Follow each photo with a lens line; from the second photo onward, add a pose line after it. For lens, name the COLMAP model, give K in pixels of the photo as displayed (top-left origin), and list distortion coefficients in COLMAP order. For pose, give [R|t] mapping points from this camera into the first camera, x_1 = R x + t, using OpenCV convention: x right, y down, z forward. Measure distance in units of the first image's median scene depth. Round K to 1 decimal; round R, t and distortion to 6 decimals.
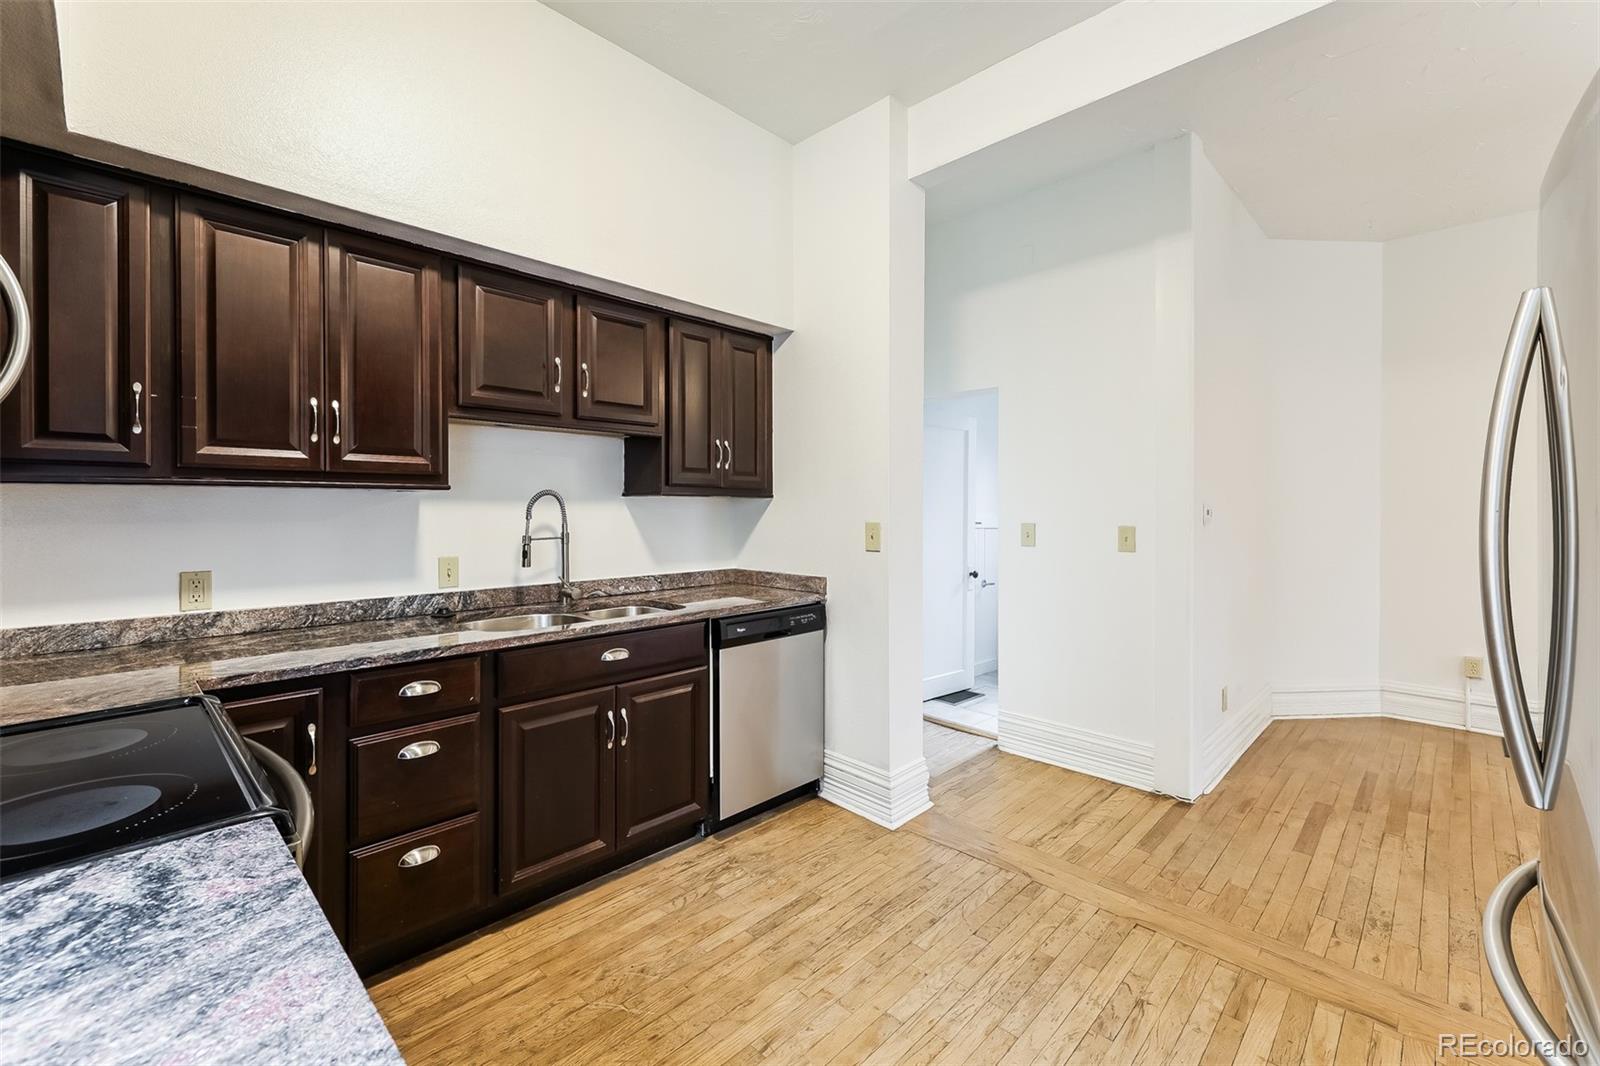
lens RADIAL K [[678.9, 0, 807.4], [0, 678.9, 517.0], [0, 0, 1]] dist [0.002750, -0.000200]
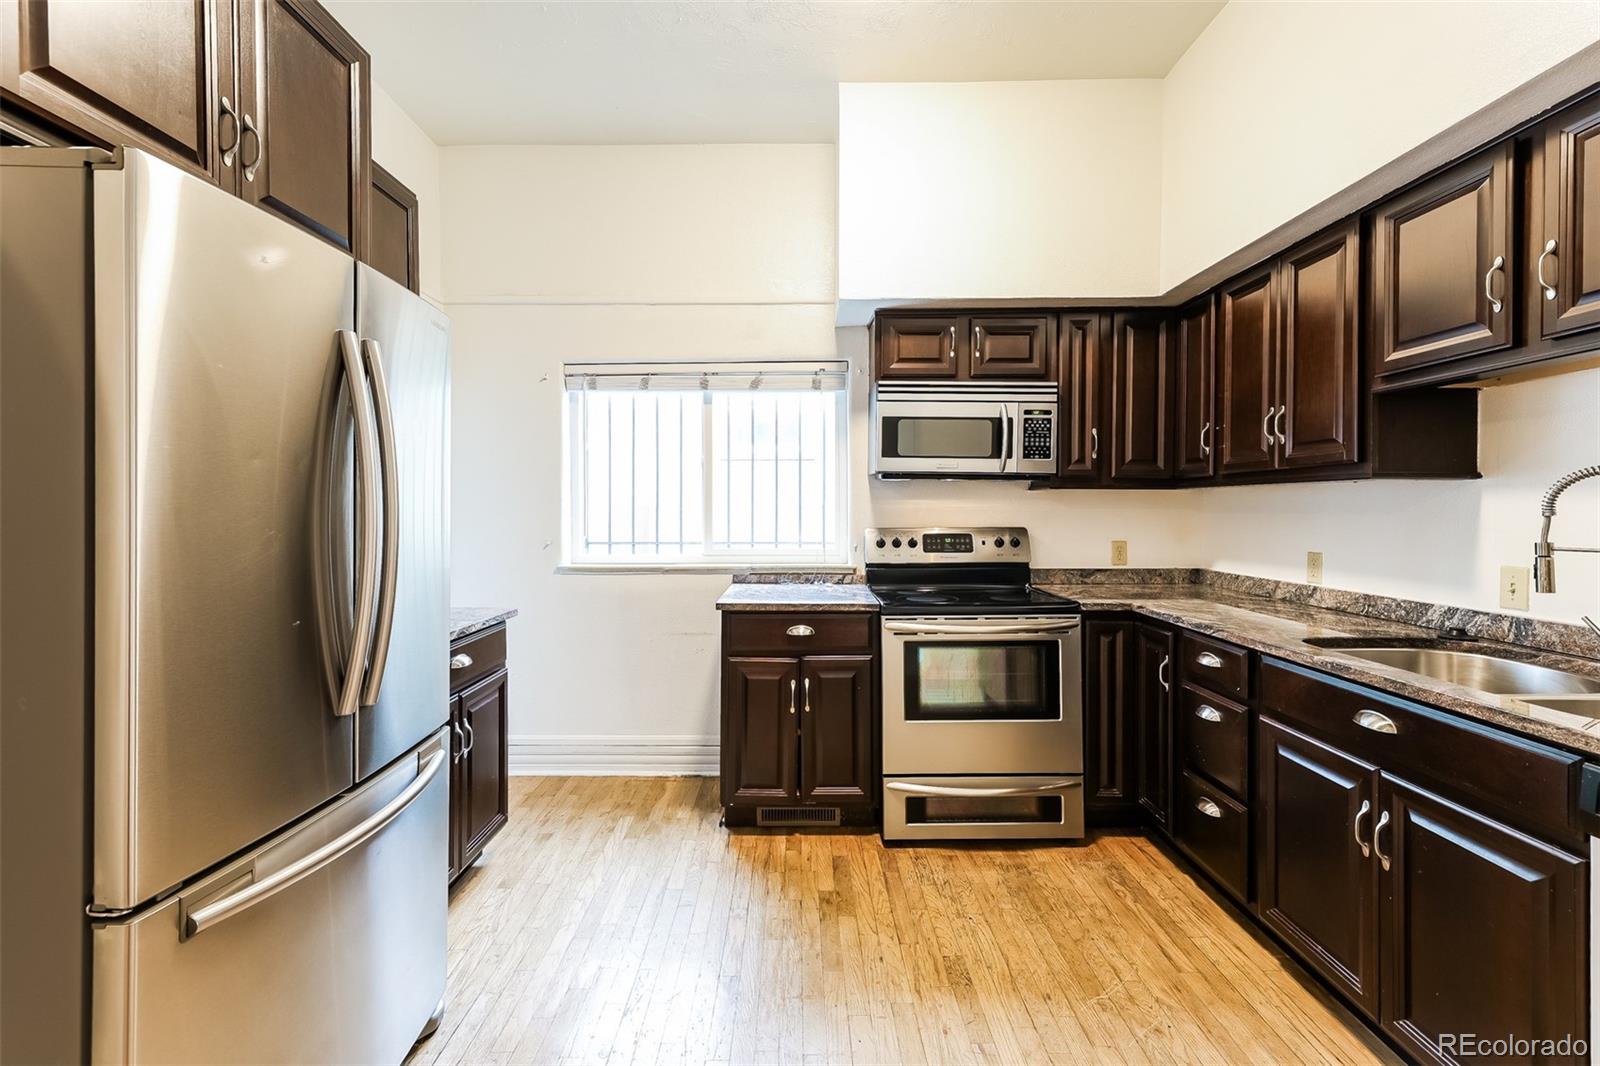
lens RADIAL K [[678.9, 0, 791.3], [0, 678.9, 511.7], [0, 0, 1]] dist [0.002750, -0.000200]
pose [[-0.734678, 0.002096, -0.678413, 0.584382], [-0.011572, 0.999811, 0.015621, -0.003204], [0.678318, 0.019327, -0.734515, 1.107442]]
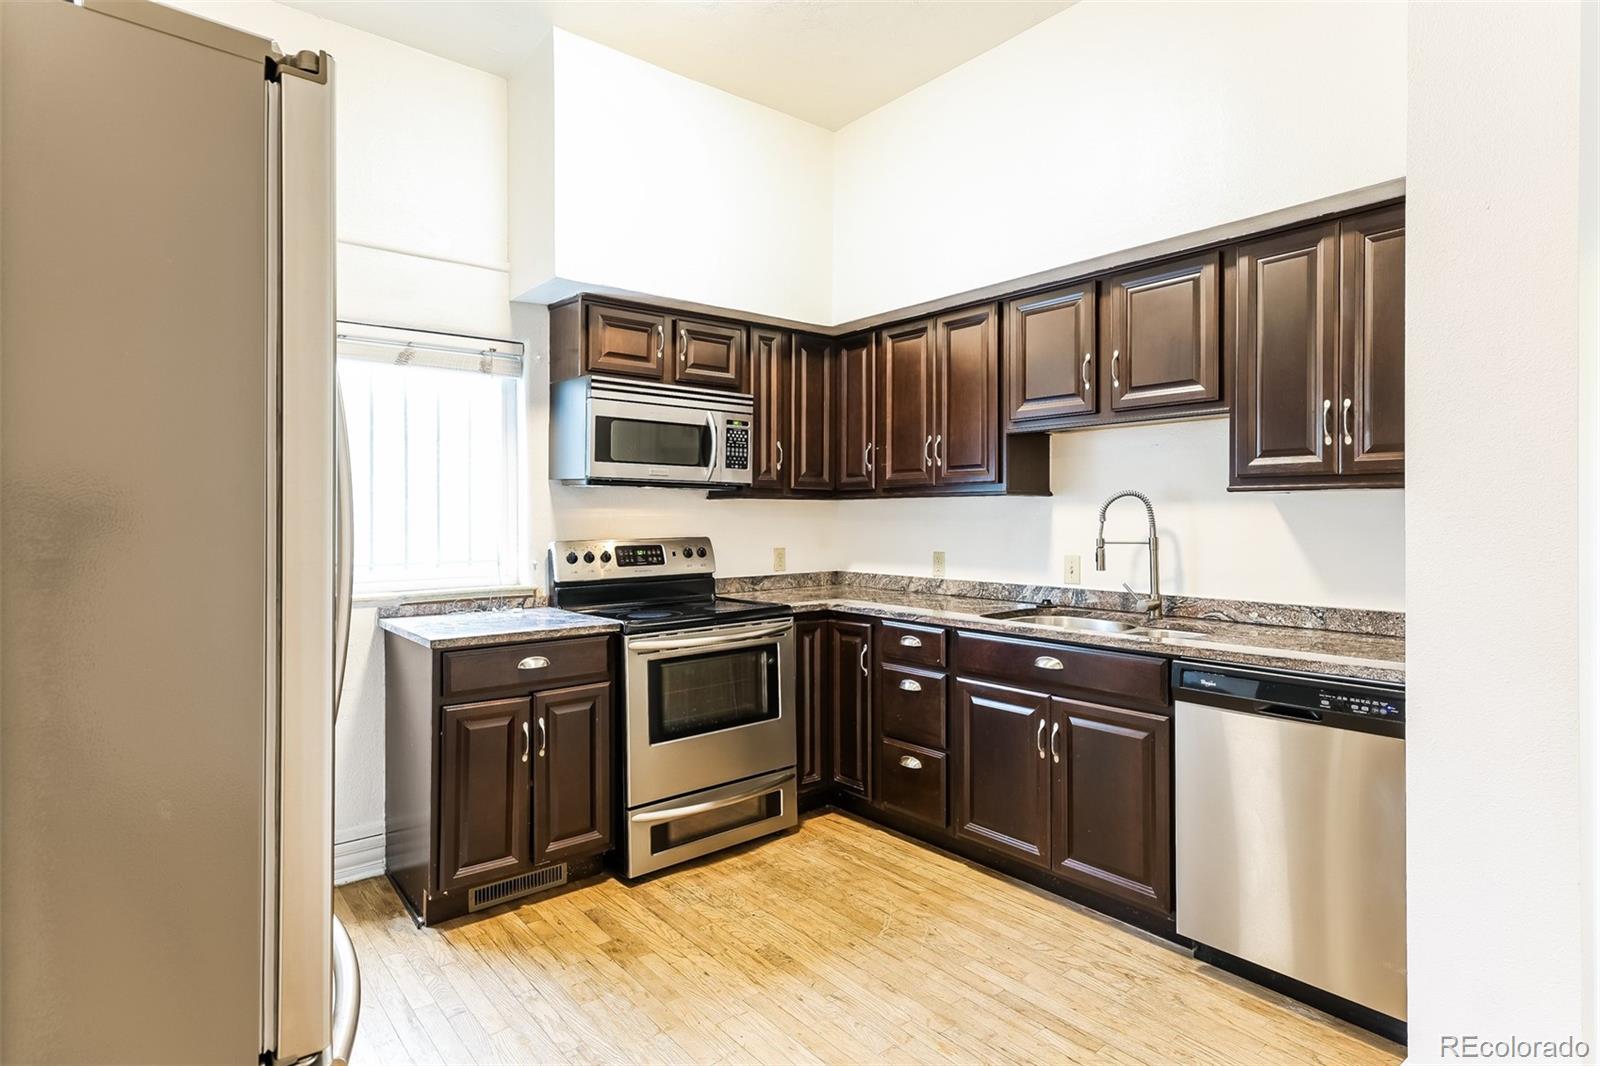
lens RADIAL K [[843.9, 0, 800.2], [0, 843.9, 519.3], [0, 0, 1]] dist [0.005953, 0.000802]
pose [[-0.122866, 0.002606, -0.992420, 0.952172], [-0.012518, 0.999913, 0.004175, 0.000005], [0.992344, 0.012936, -0.122822, 0.804422]]
